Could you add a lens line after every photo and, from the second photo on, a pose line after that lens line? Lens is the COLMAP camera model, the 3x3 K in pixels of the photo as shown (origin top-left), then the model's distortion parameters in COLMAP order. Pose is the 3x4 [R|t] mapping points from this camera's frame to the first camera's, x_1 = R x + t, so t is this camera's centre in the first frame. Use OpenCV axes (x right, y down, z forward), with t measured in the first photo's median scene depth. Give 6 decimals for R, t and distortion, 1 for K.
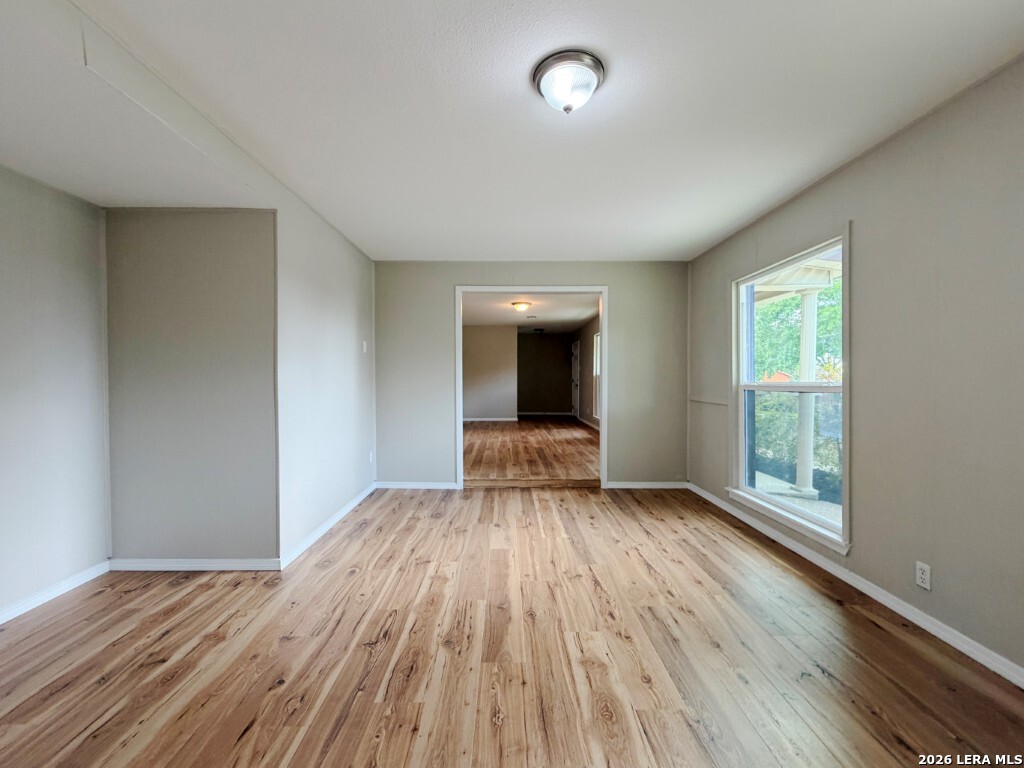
lens RADIAL K [[422.2, 0, 508.8], [0, 422.2, 379.7], [0, 0, 1]] dist [0.000195, 0.000692]
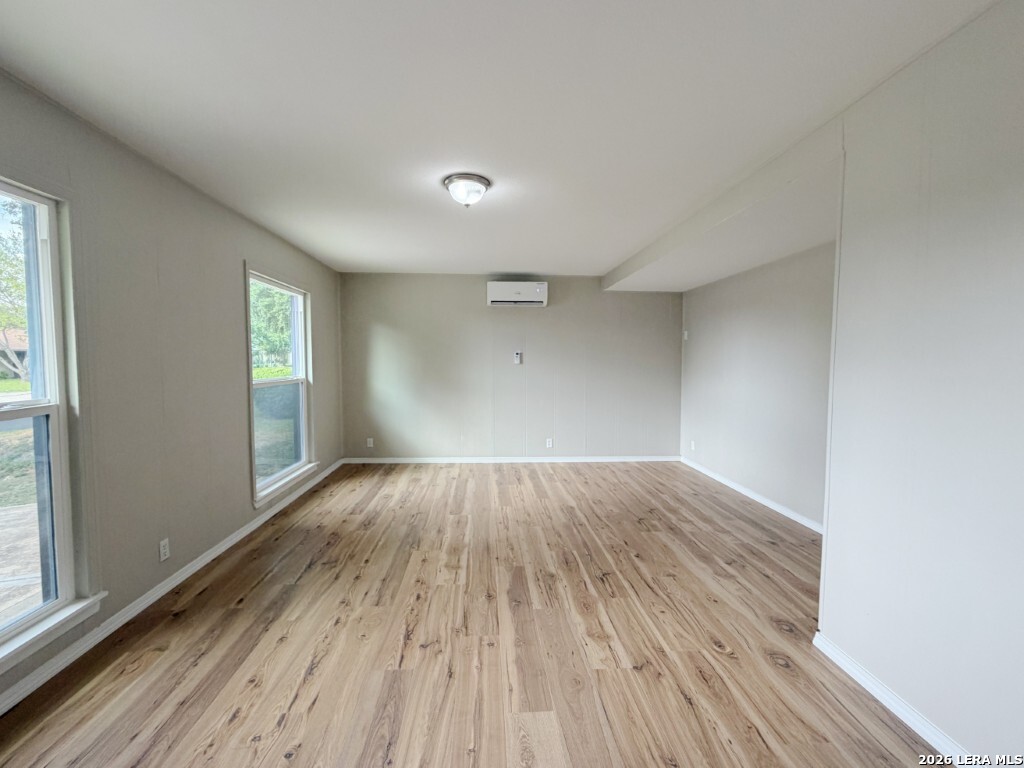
lens RADIAL K [[422.2, 0, 510.0], [0, 422.2, 384.1], [0, 0, 1]] dist [0.000195, 0.000692]
pose [[-0.998561, 0.002913, -0.053543, 0.058745], [-0.000200, 0.998314, 0.058038, -0.074177], [0.053622, 0.057965, -0.996878, 2.118618]]
